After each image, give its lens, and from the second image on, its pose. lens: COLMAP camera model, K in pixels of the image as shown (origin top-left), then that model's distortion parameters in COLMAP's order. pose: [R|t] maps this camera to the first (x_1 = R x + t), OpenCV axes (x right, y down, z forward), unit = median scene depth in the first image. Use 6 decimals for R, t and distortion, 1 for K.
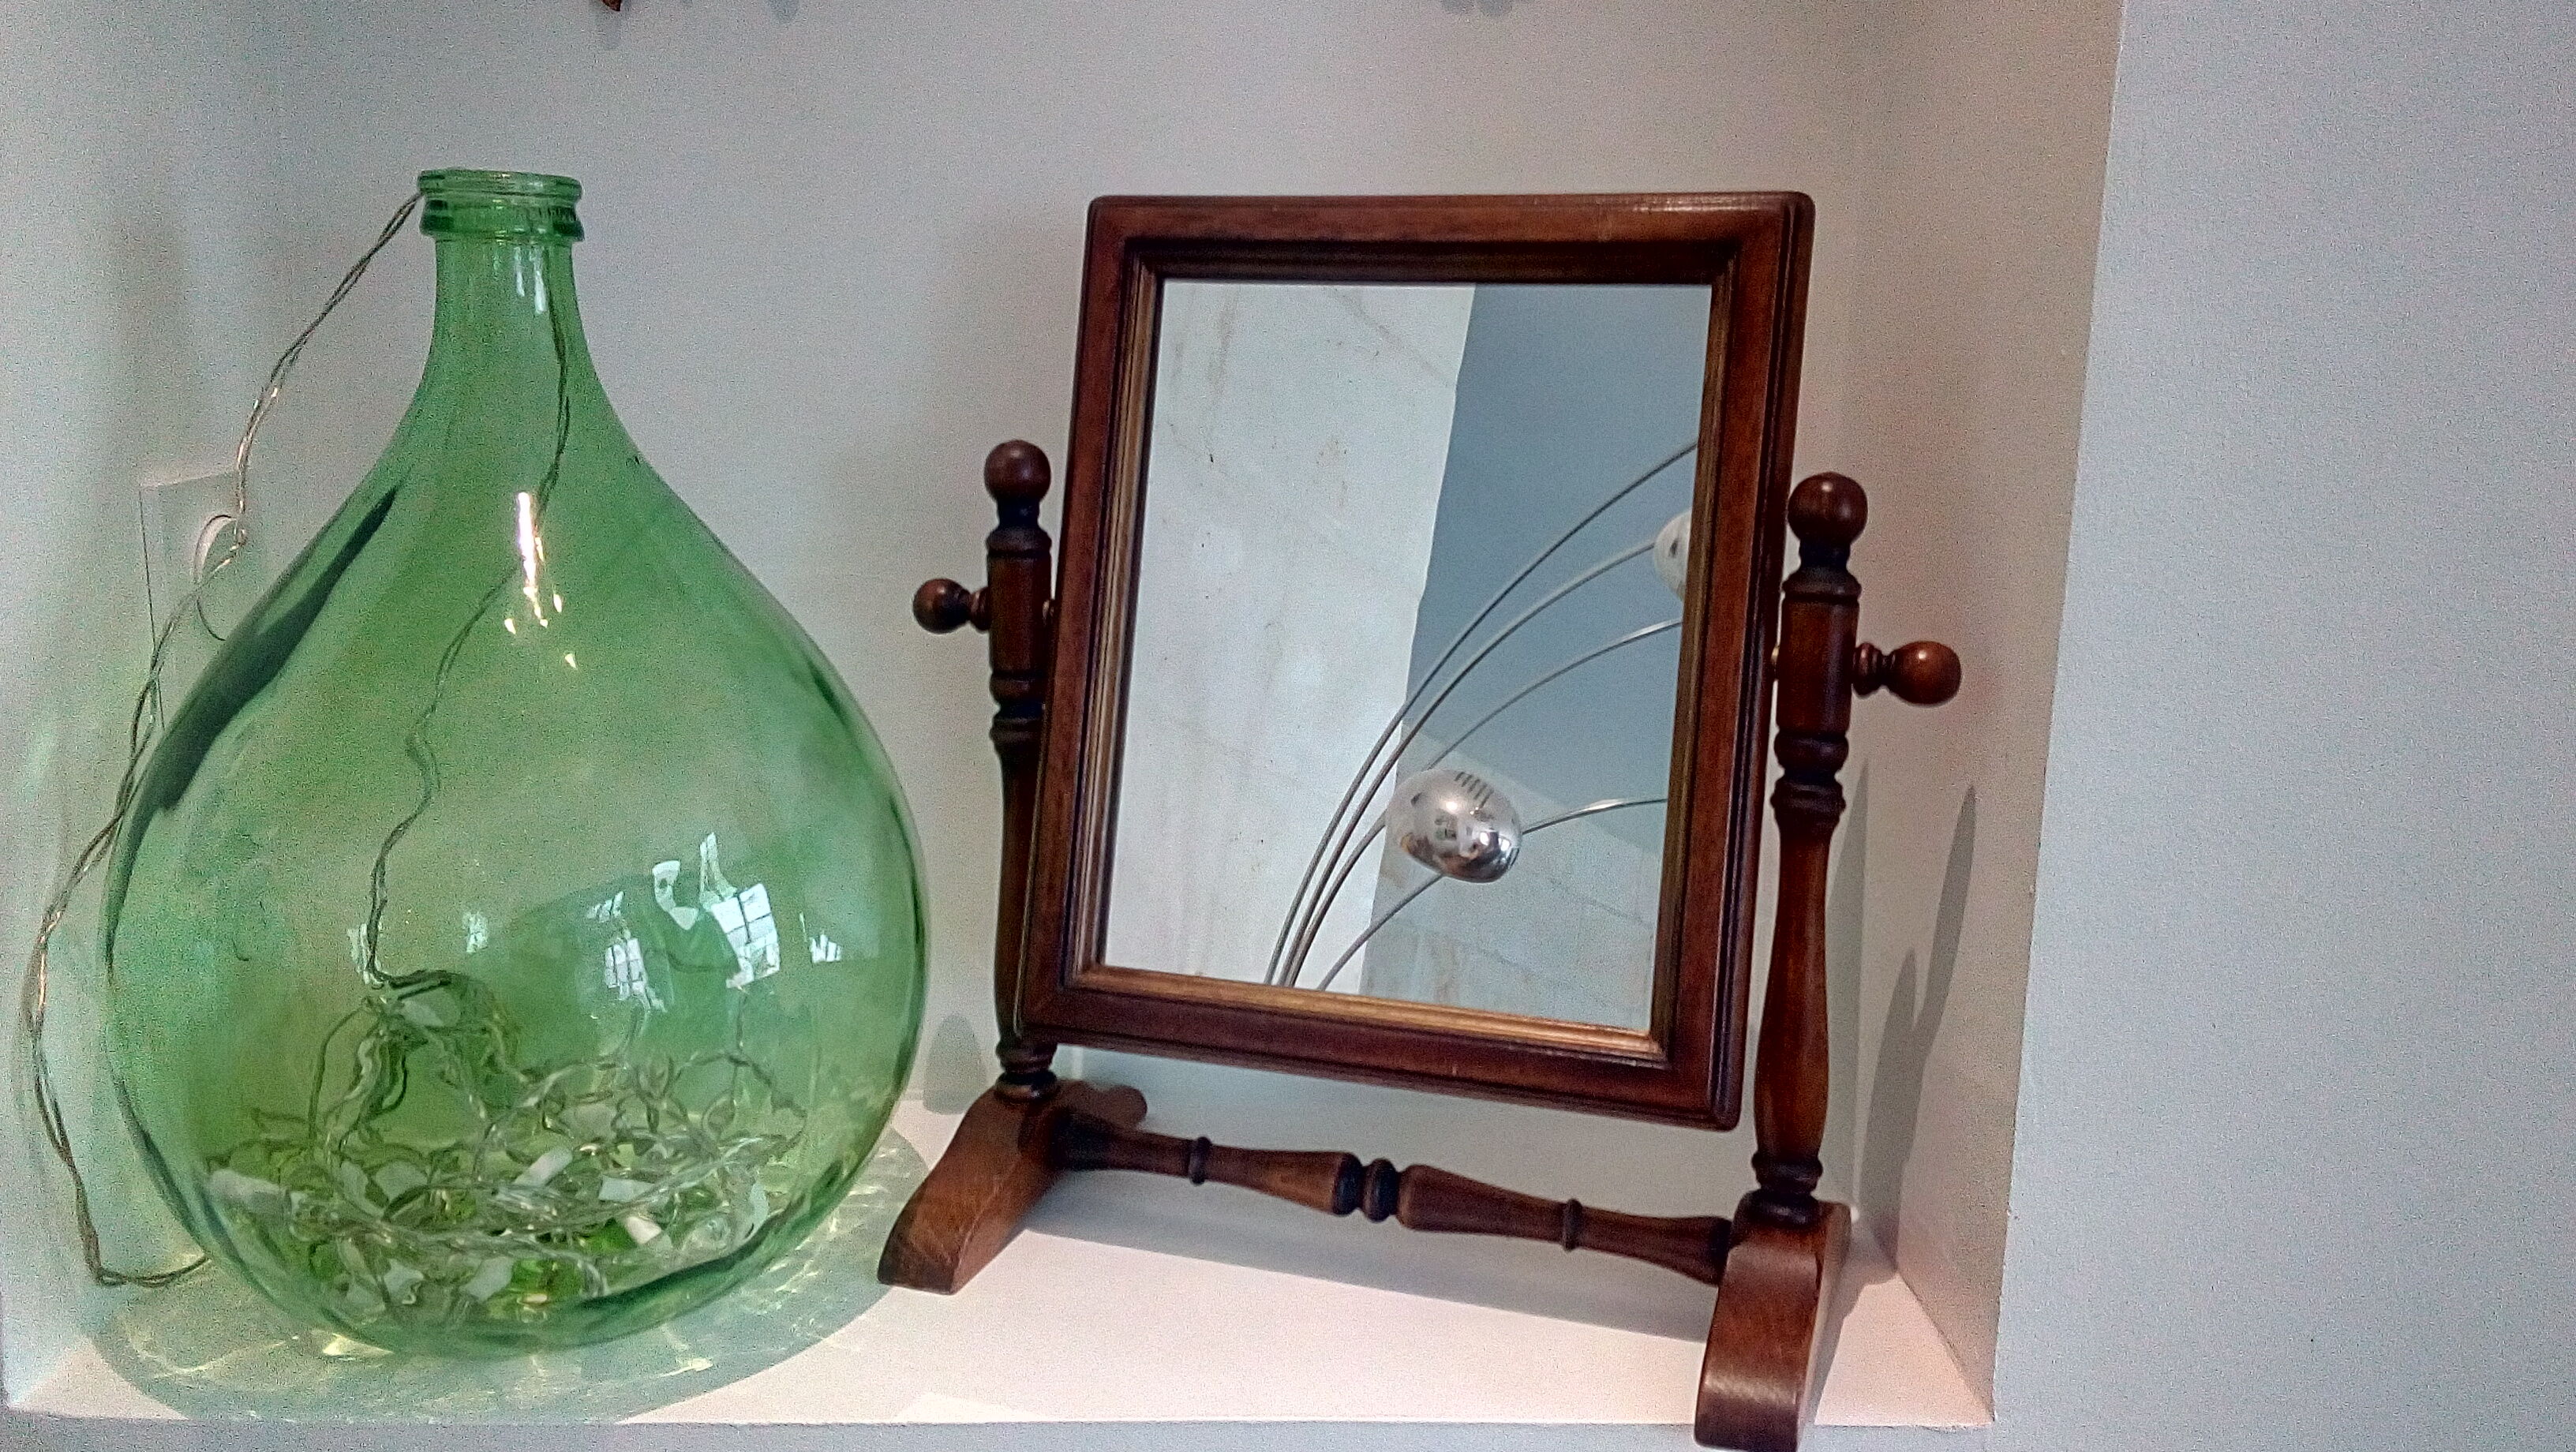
lens RADIAL K [[2174.1, 0, 1322.9], [0, 2174.1, 771.7], [0, 0, 1]] dist [0.084160, -0.119991]
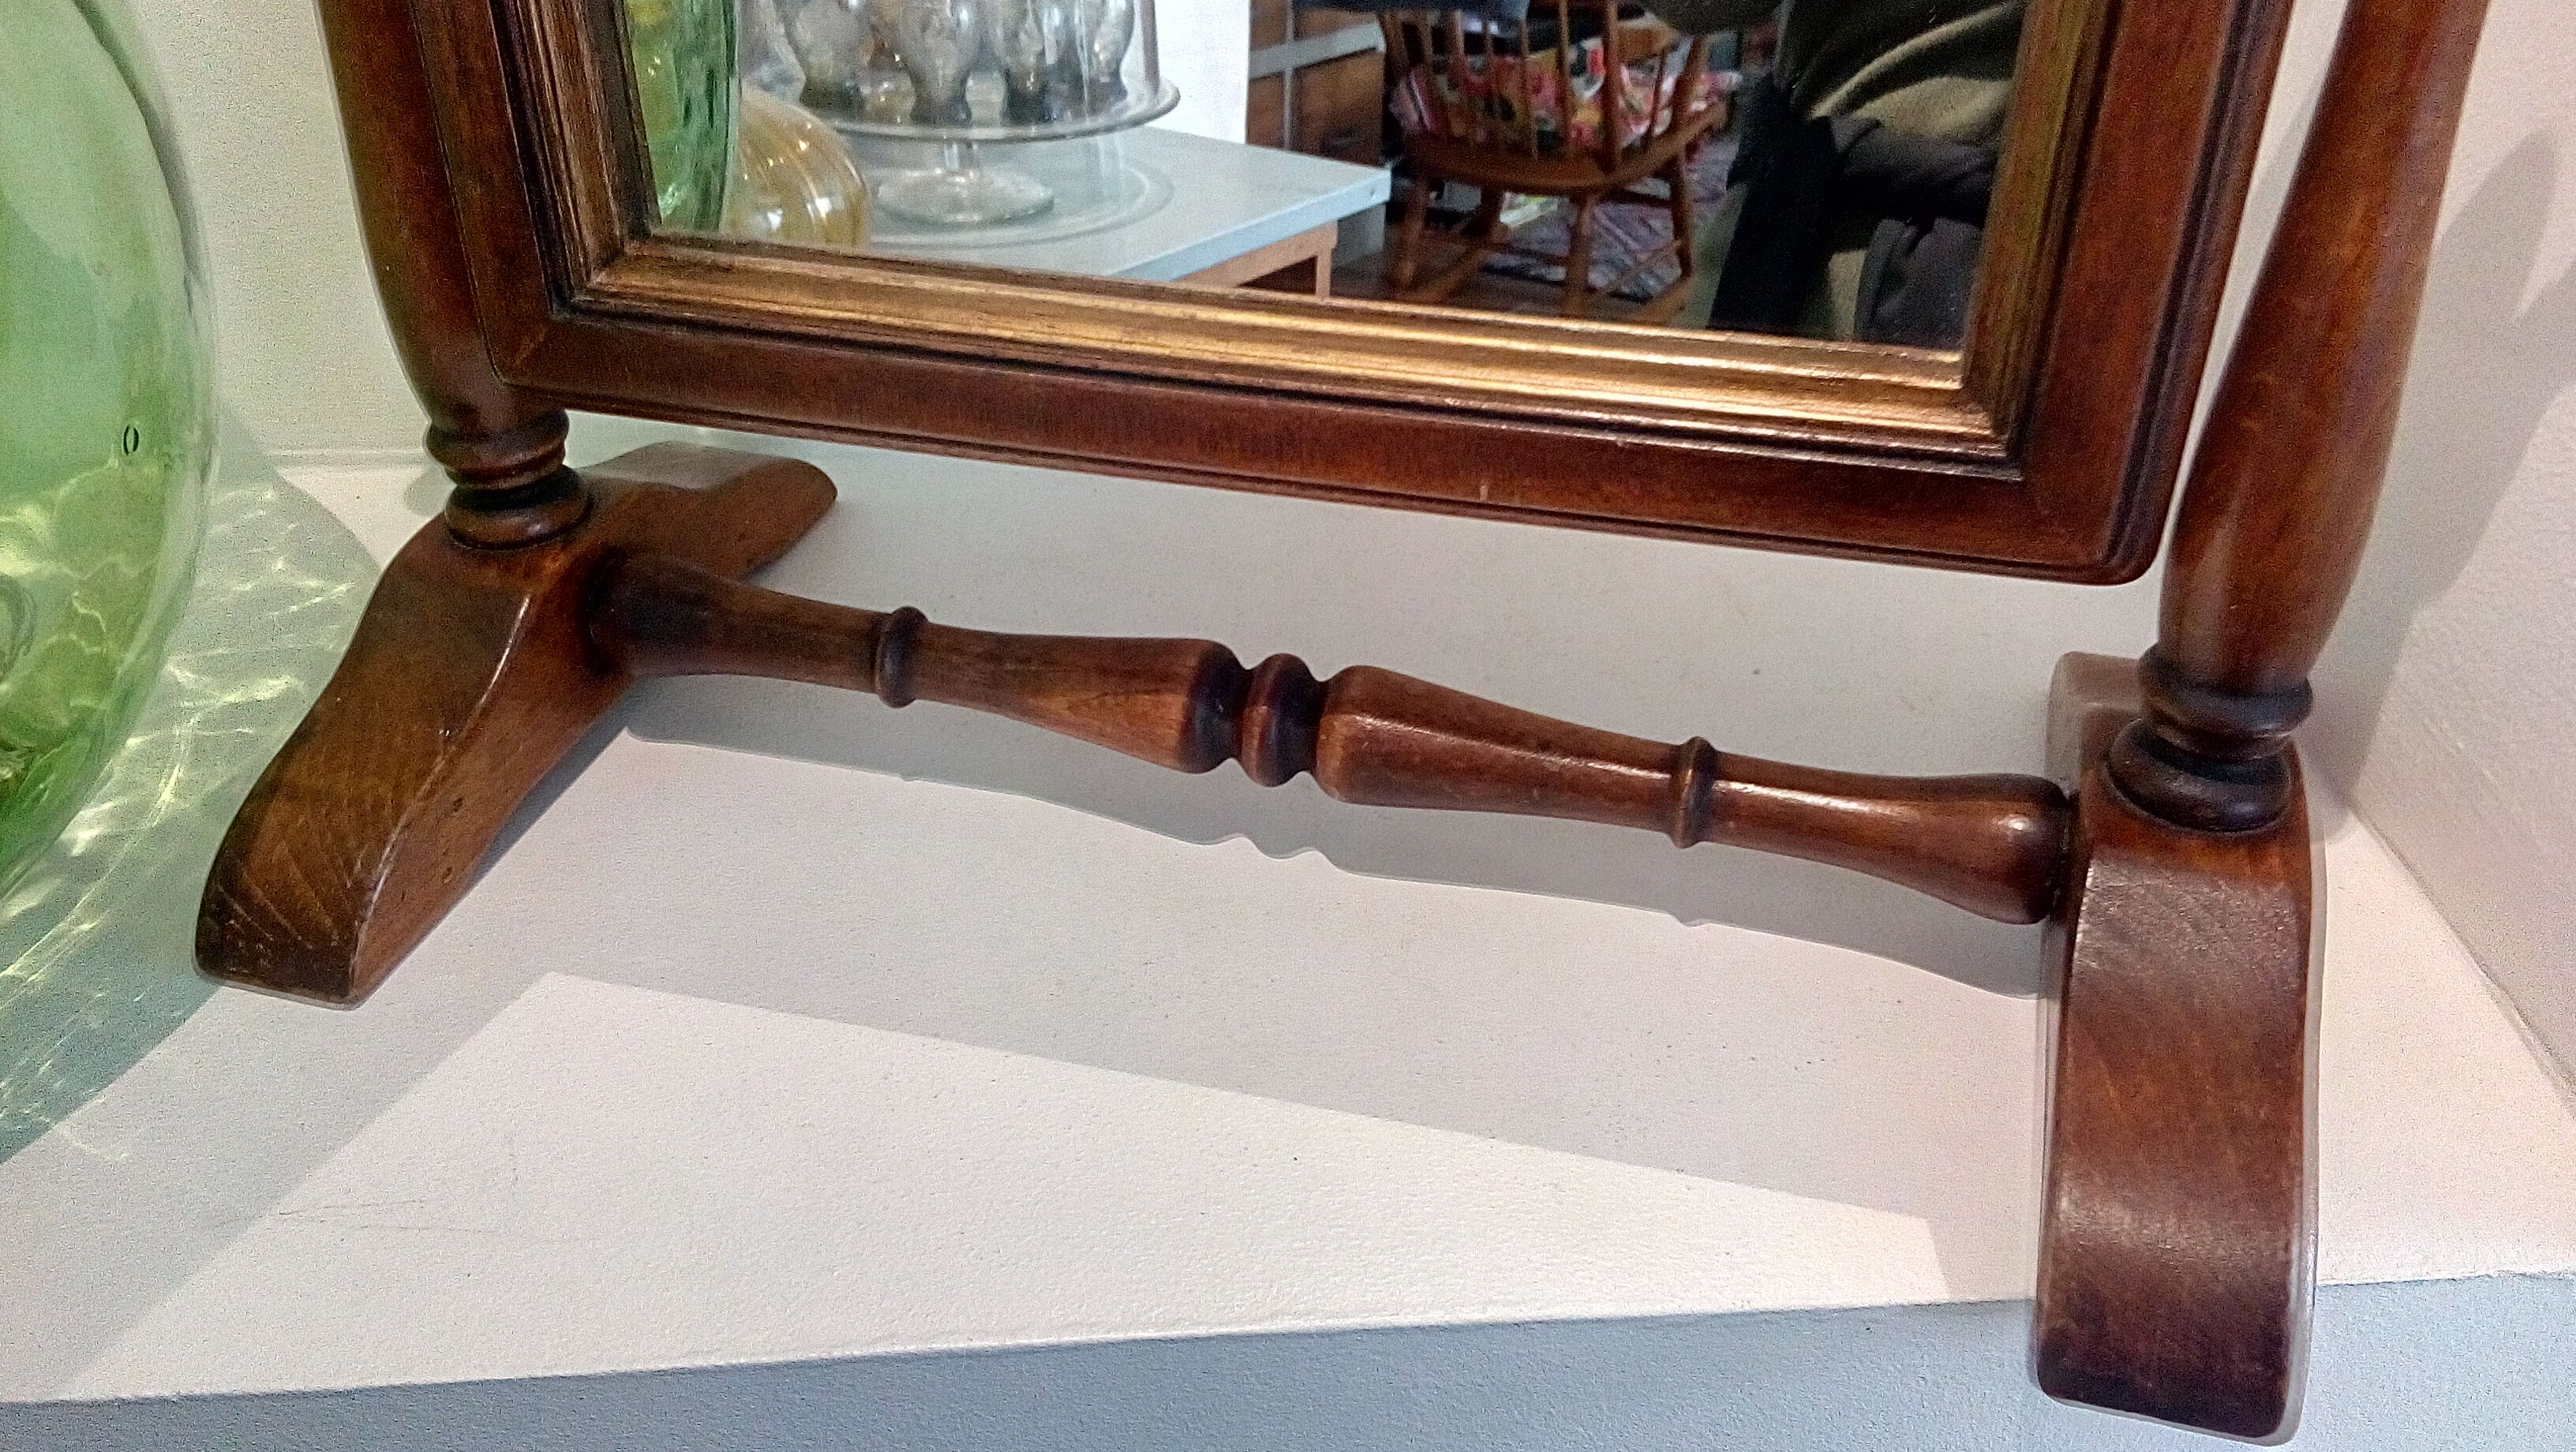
lens RADIAL K [[2174.1, 0, 1303.2], [0, 2174.1, 712.3], [0, 0, 1]] dist [0.084160, -0.119991]
pose [[0.996672, -0.041200, 0.070336, -0.002596], [0.016022, 0.945048, 0.326538, 0.036418], [-0.079924, -0.324324, 0.942563, 0.581597]]
